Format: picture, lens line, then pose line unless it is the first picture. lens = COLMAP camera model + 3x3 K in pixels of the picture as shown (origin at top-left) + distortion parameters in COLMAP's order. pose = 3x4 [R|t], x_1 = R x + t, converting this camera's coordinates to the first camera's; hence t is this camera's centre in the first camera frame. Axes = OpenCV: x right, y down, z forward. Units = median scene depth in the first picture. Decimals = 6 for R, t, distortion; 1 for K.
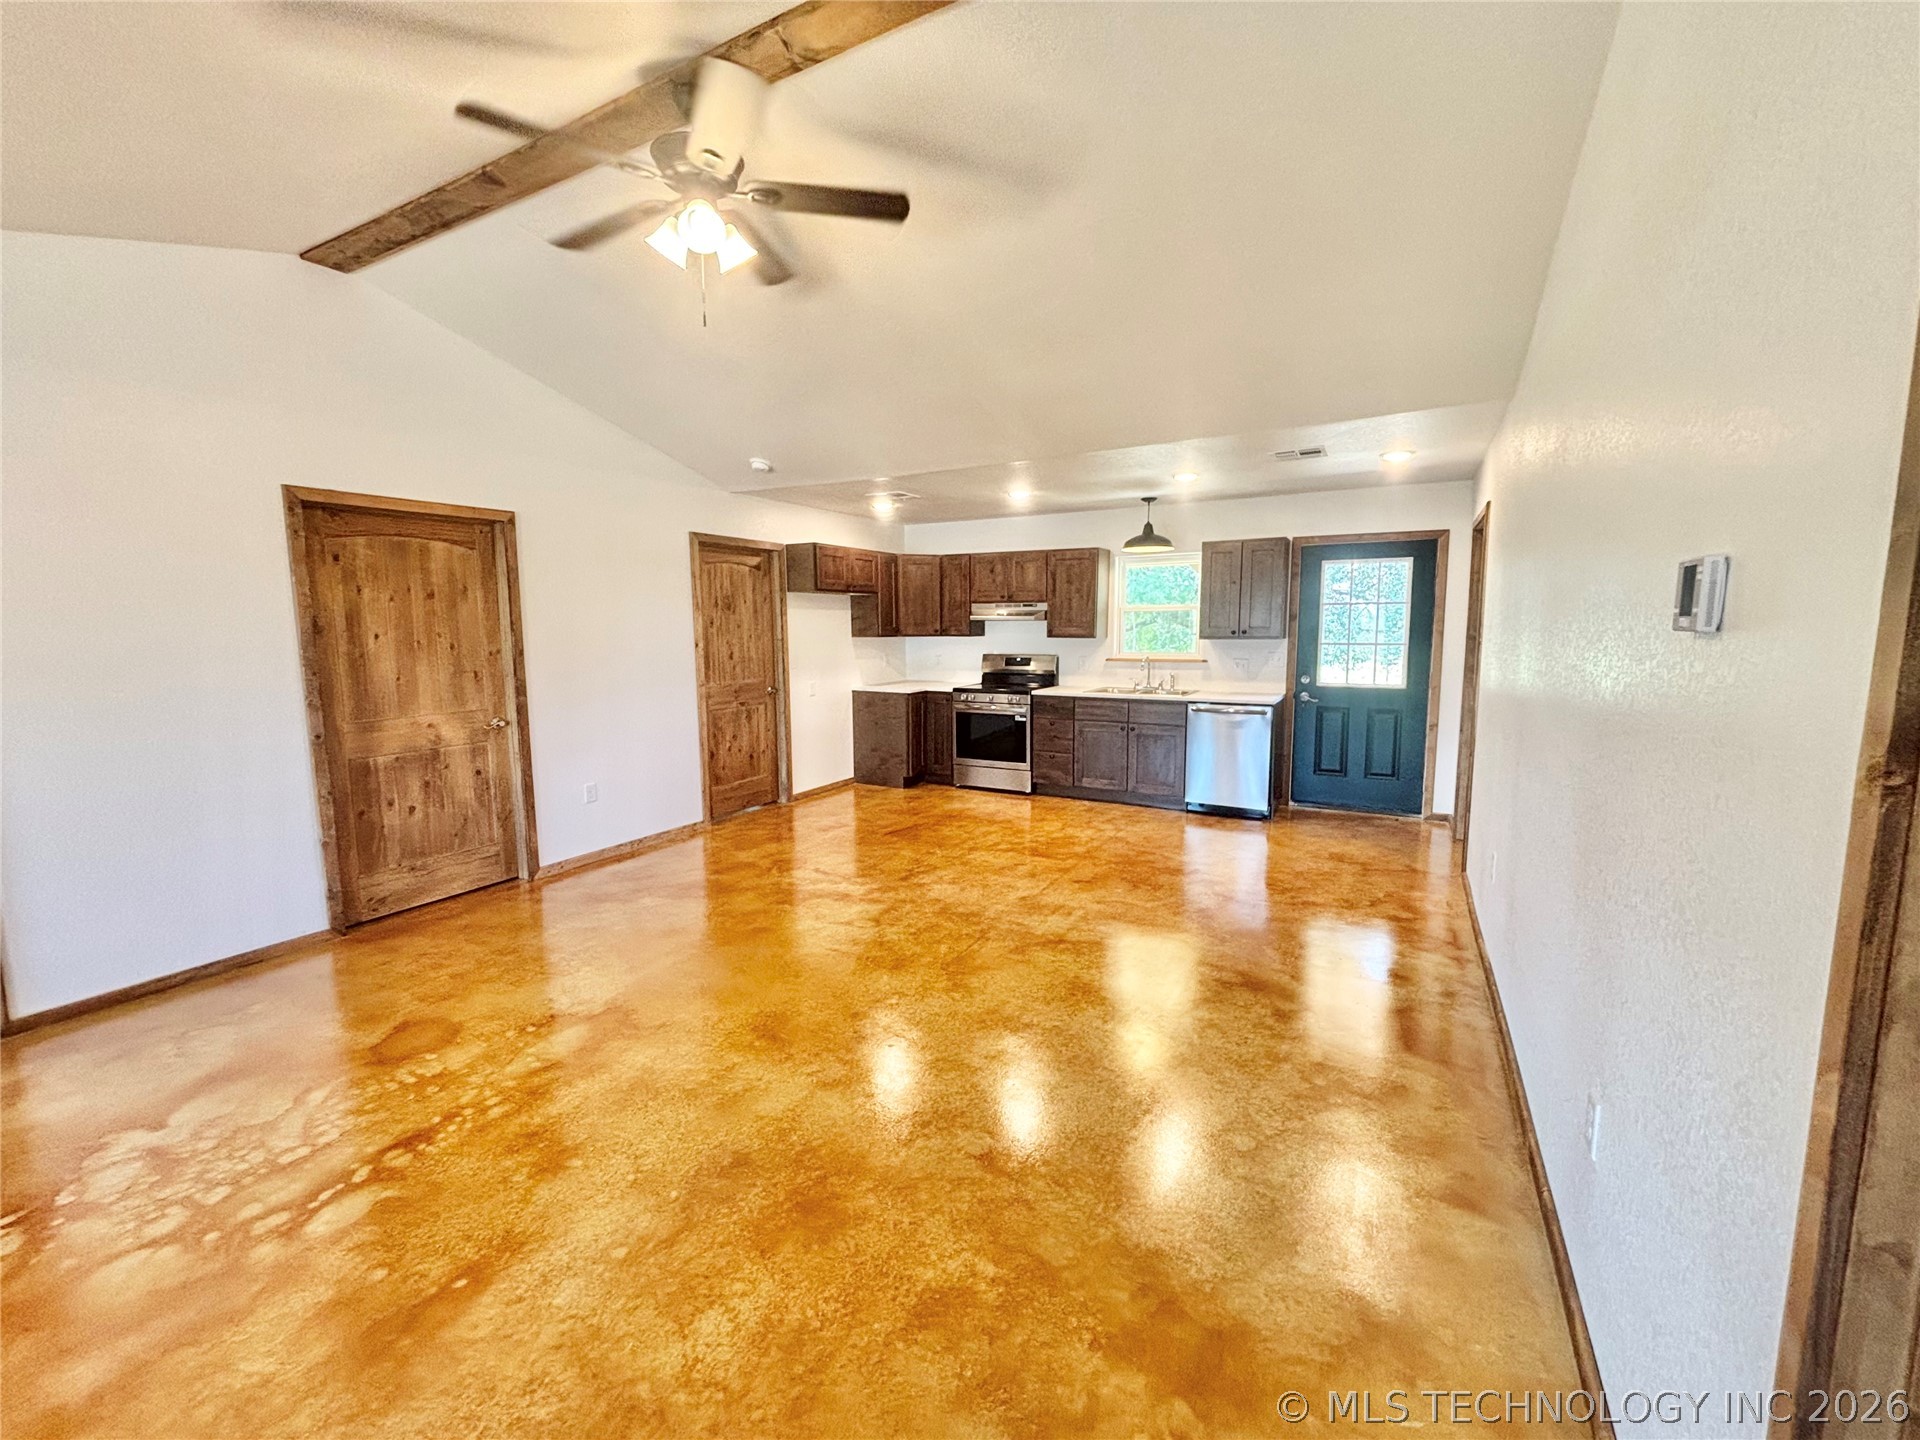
lens RADIAL K [[781.2, 0, 960.1], [0, 781.2, 708.2], [0, 0, 1]] dist [0.006388, -0.003234]
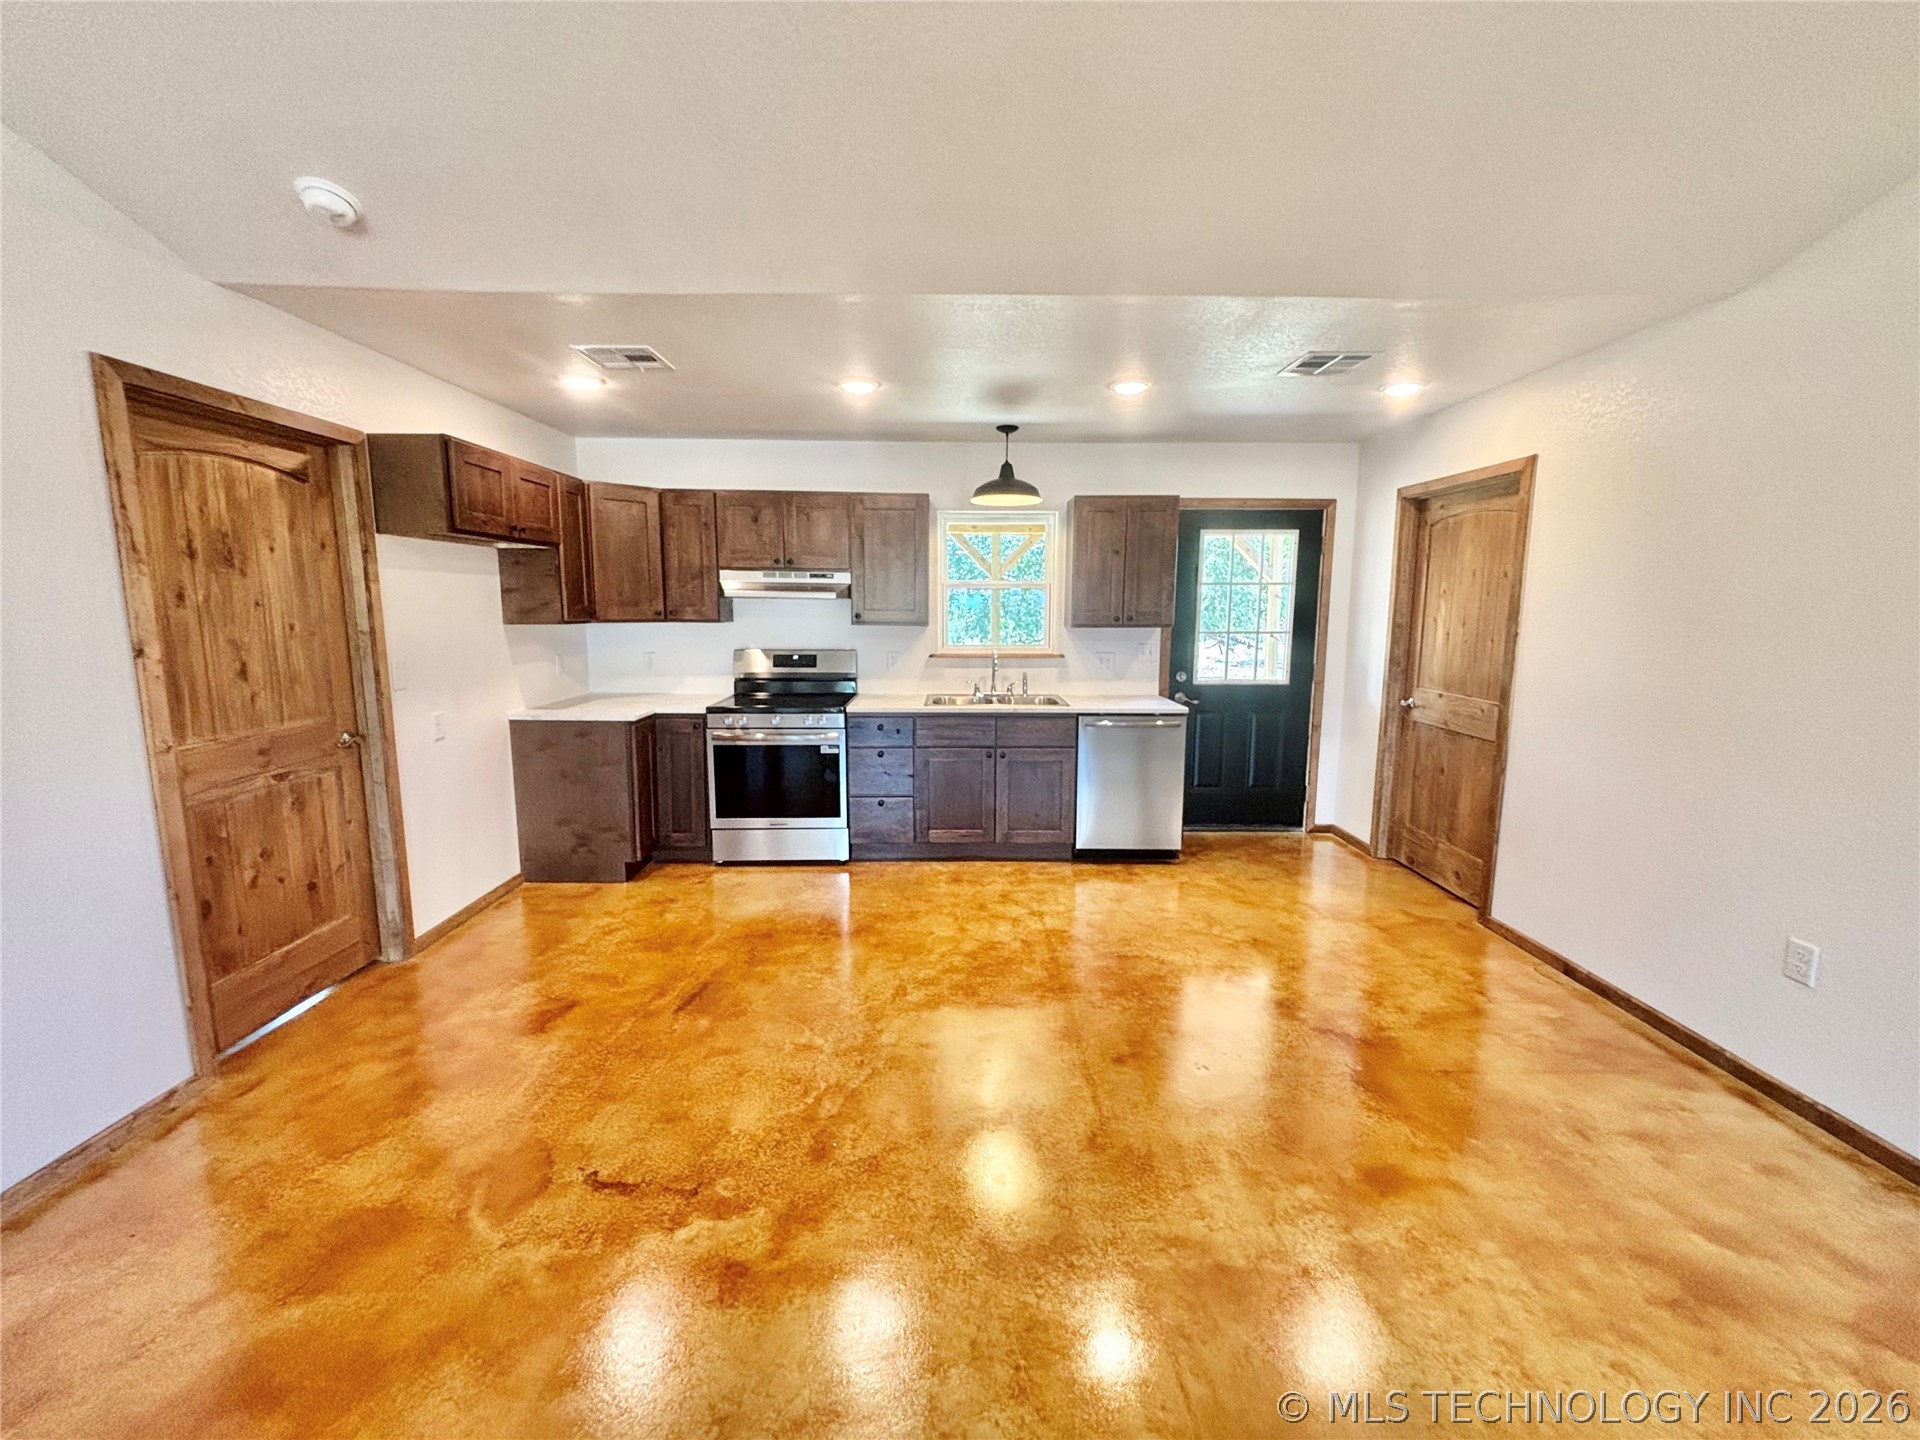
lens RADIAL K [[781.2, 0, 958.7], [0, 781.2, 709.4], [0, 0, 1]] dist [0.006388, -0.003234]
pose [[0.866208, -0.057653, 0.496346, -0.160028], [0.044006, 0.998264, 0.039156, -0.044270], [-0.497742, -0.012075, 0.867241, 0.409710]]
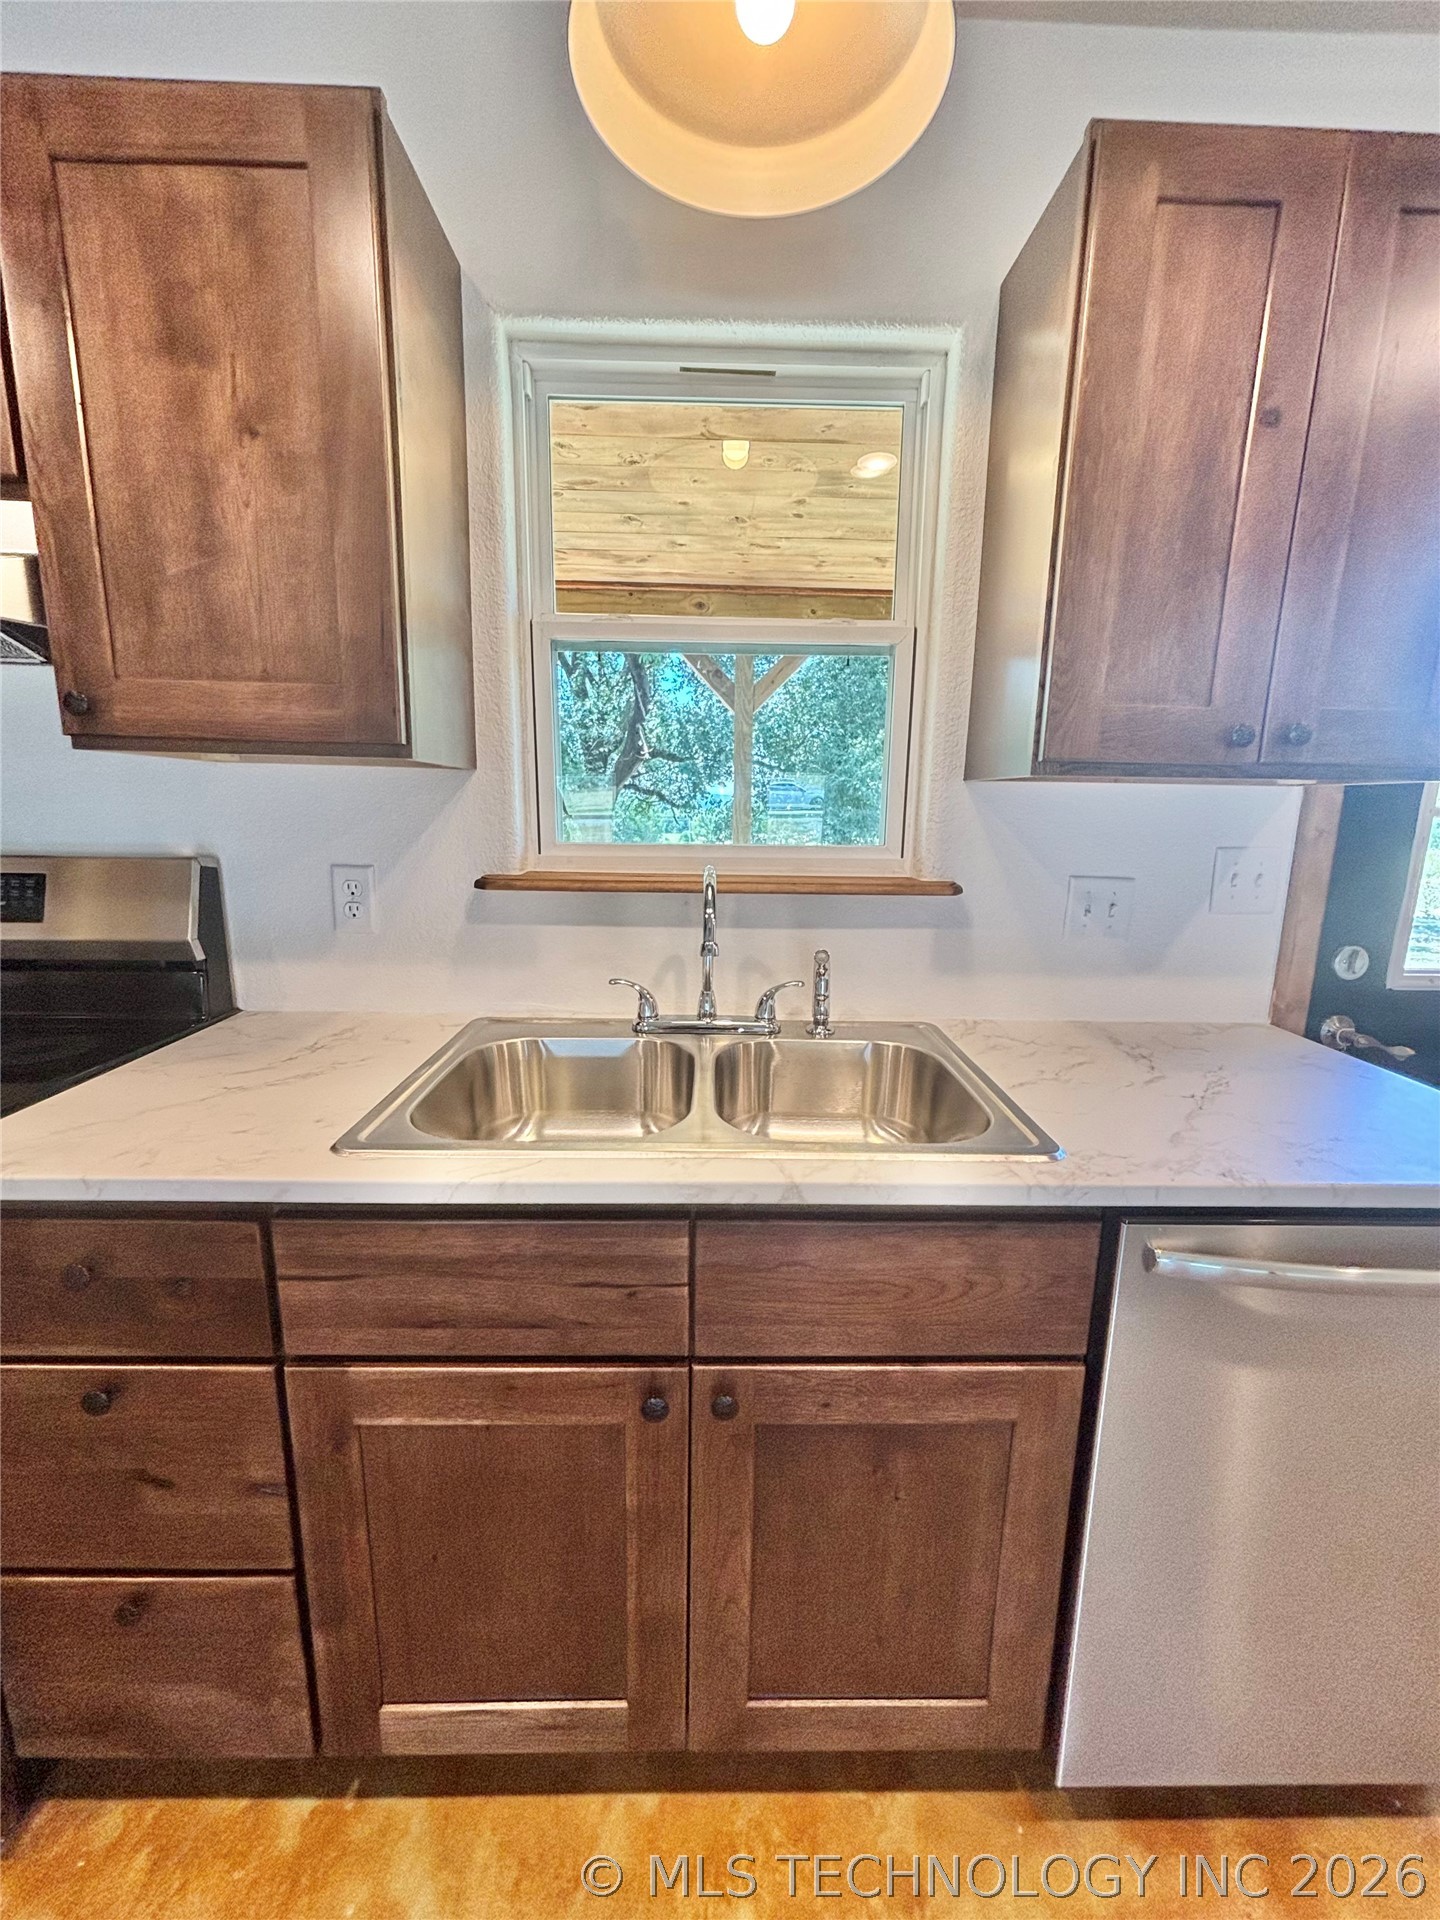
lens RADIAL K [[781.2, 0, 725.8], [0, 781.2, 959.9], [0, 0, 1]] dist [0.006388, -0.003234]
pose [[0.863724, -0.080058, 0.497565, 0.156838], [0.032323, 0.994069, 0.103836, -0.067566], [-0.502927, -0.073603, 0.861189, 0.882646]]
